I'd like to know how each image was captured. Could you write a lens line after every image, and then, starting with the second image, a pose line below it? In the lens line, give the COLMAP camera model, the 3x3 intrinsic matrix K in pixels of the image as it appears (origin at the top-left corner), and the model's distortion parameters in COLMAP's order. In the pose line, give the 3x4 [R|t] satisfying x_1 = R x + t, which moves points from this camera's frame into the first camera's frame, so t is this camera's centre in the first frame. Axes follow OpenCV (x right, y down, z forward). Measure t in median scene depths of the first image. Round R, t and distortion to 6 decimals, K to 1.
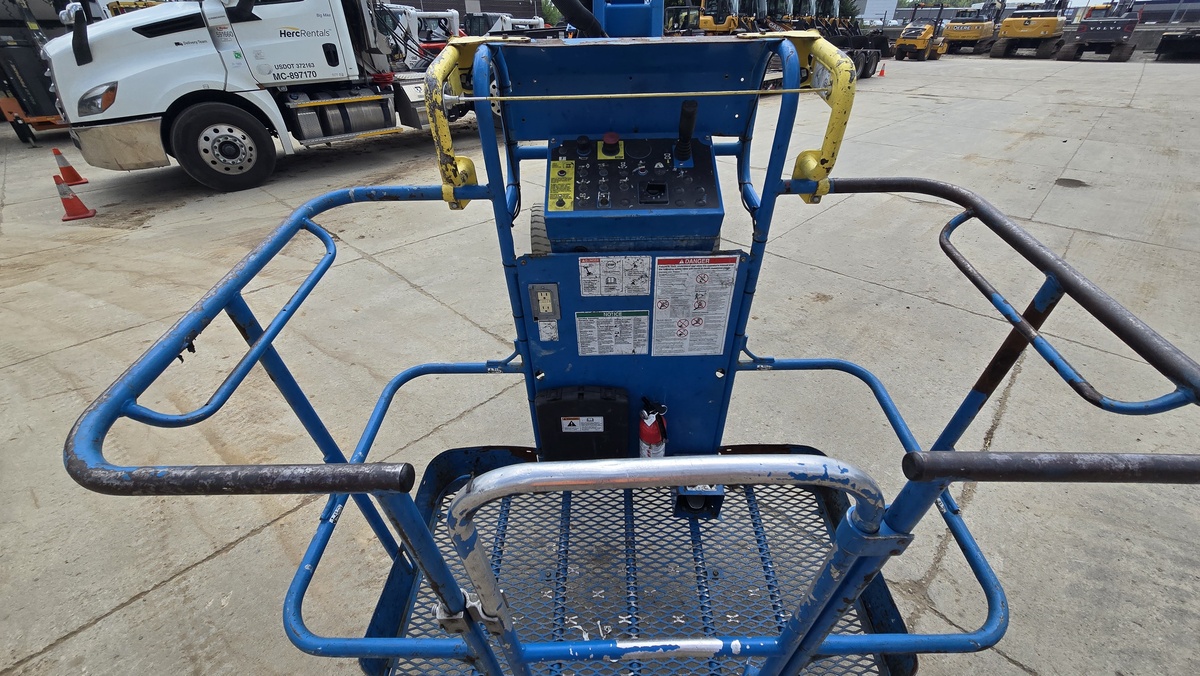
lens RADIAL K [[483.4, 0, 596.2], [0, 483.4, 338.7], [0, 0, 1]] dist [-0.002881, 0.000806]
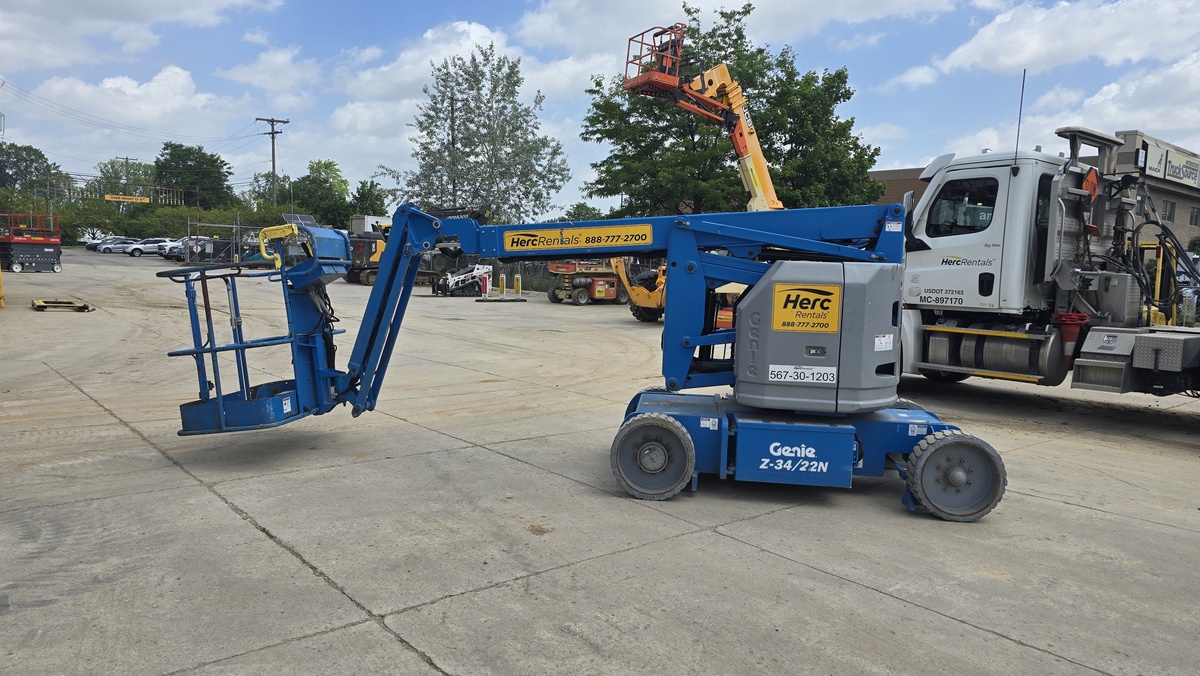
lens RADIAL K [[798.1, 0, 598.9], [0, 798.1, 349.3], [0, 0, 1]] dist [0.049654, -0.024668]
pose [[-0.082608, 0.111999, -0.990269, 0.953487], [-0.571206, 0.808928, 0.139139, -0.310410], [0.816639, 0.577142, -0.002849, 0.524362]]
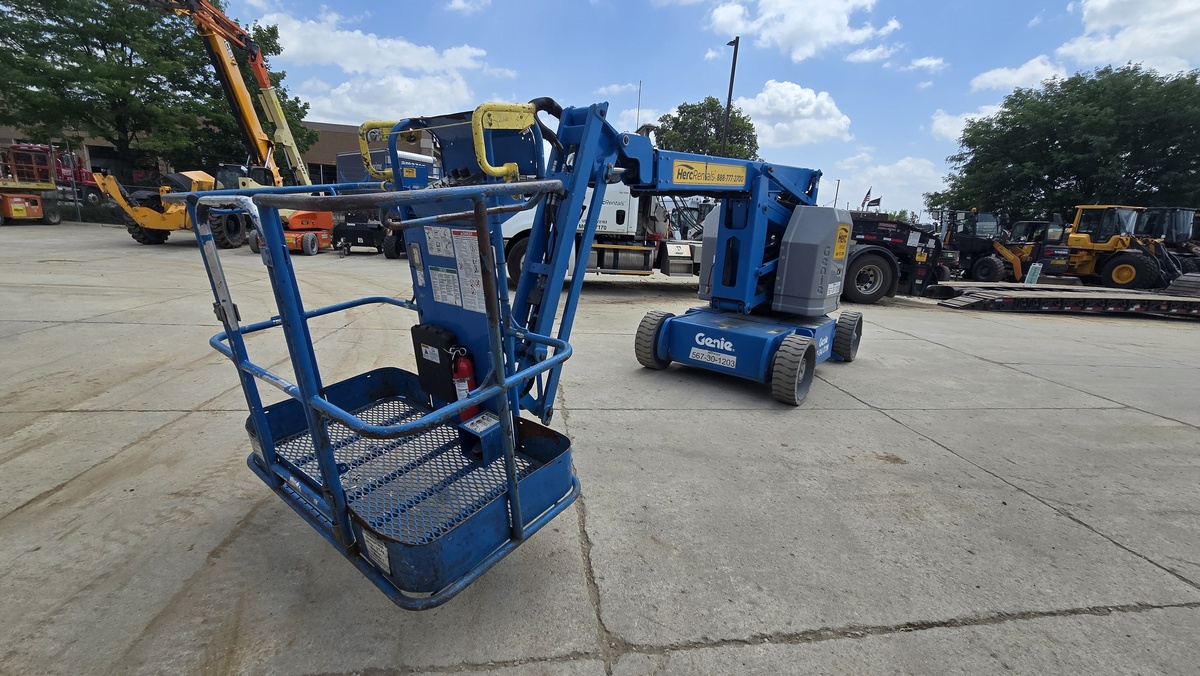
lens RADIAL K [[483.4, 0, 603.1], [0, 483.4, 339.7], [0, 0, 1]] dist [-0.002881, 0.000806]
pose [[0.795130, 0.200105, -0.572473, 0.288985], [-0.386434, 0.894704, -0.223993, 0.062914], [0.467372, 0.399327, 0.788734, 0.016457]]
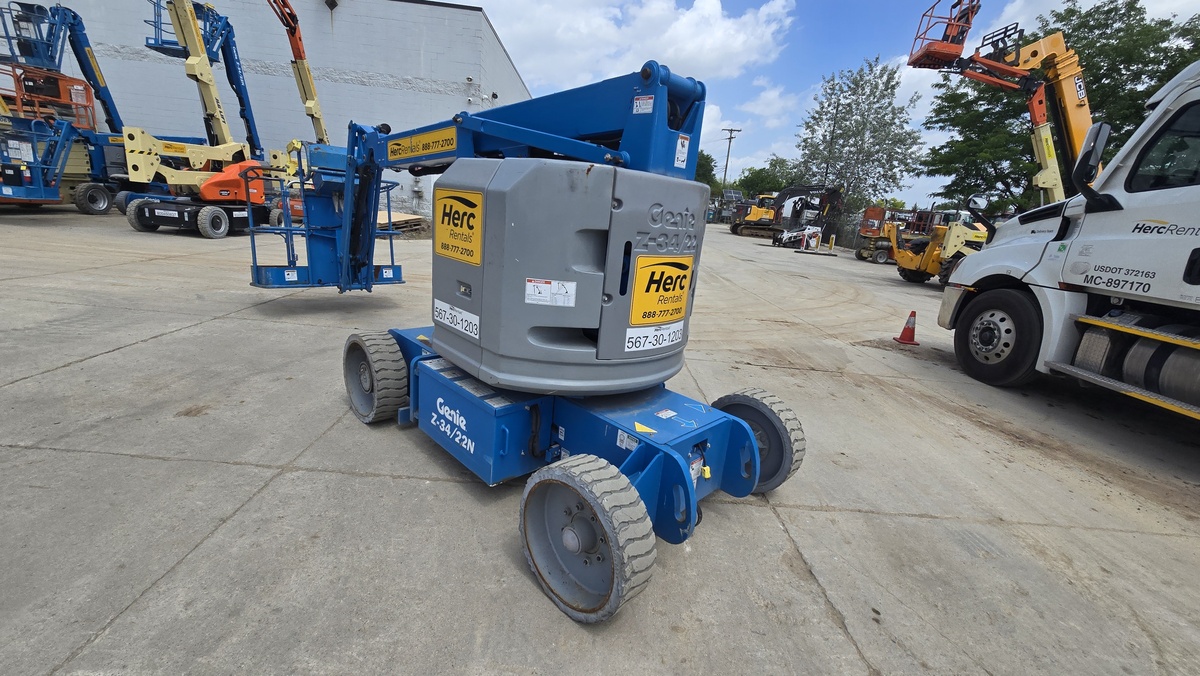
lens RADIAL K [[483.4, 0, 603.9], [0, 483.4, 341.9], [0, 0, 1]] dist [-0.002881, 0.000806]
pose [[-0.679238, 0.146995, -0.719047, 0.321352], [-0.474574, 0.659377, 0.583097, -0.543512], [0.559835, 0.737302, -0.378114, 0.914246]]
